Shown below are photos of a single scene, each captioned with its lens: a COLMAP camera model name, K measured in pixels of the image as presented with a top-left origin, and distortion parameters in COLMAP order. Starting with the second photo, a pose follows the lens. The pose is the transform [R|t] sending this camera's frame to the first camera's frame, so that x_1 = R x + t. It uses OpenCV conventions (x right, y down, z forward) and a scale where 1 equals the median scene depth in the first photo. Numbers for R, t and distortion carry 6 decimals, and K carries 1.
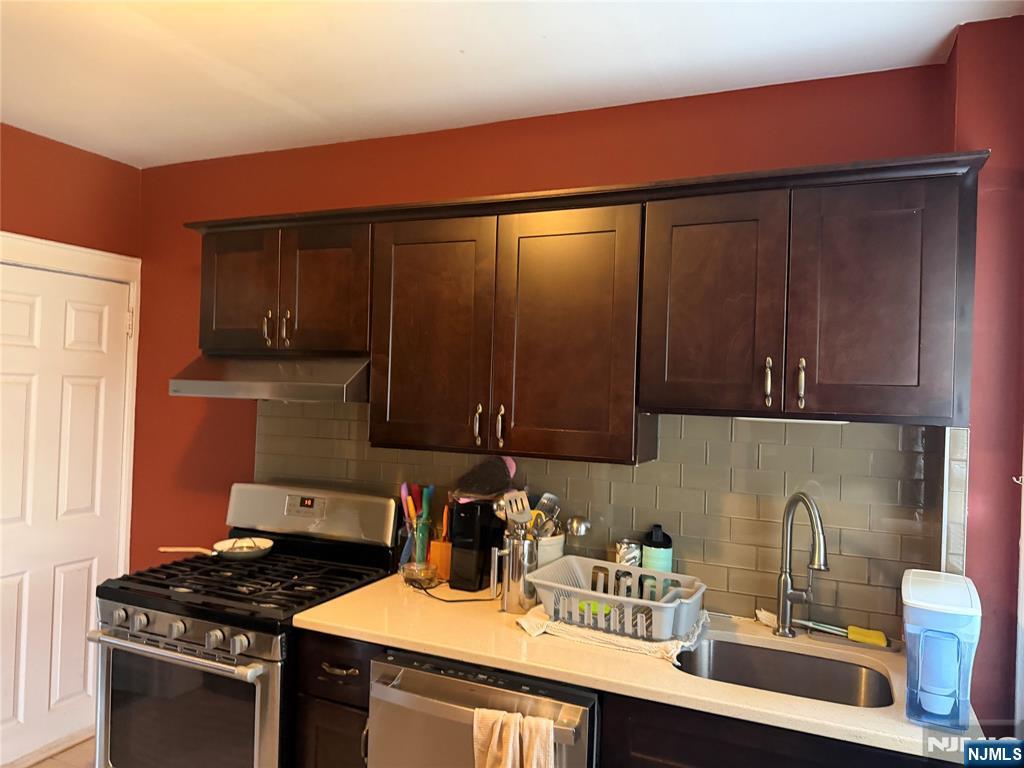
lens RADIAL K [[729.2, 0, 501.0], [0, 729.2, 386.3], [0, 0, 1]] dist [0.075348, -0.087255]
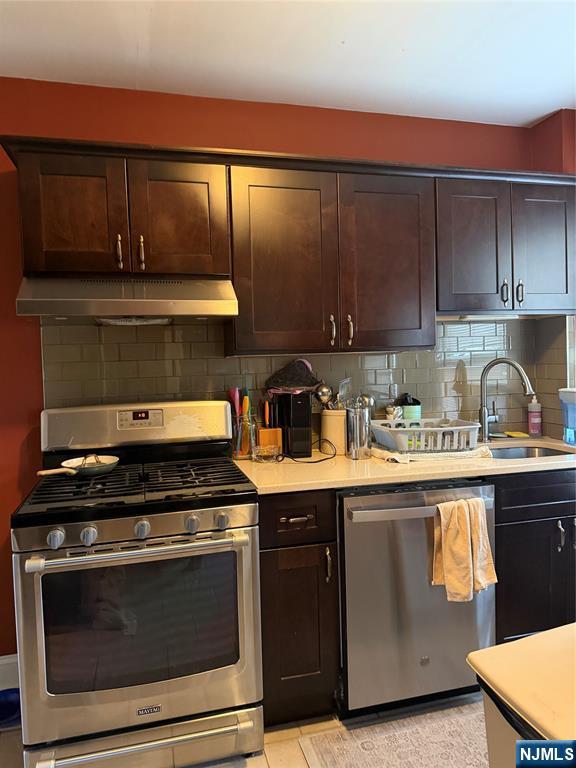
lens RADIAL K [[546.9, 0, 287.3], [0, 546.9, 380.5], [0, 0, 1]] dist [0.075348, -0.087255]
pose [[0.758426, -0.073758, 0.647572, -0.653889], [0.047859, 0.997196, 0.057528, 0.071570], [-0.650000, -0.012638, 0.759829, 0.236470]]
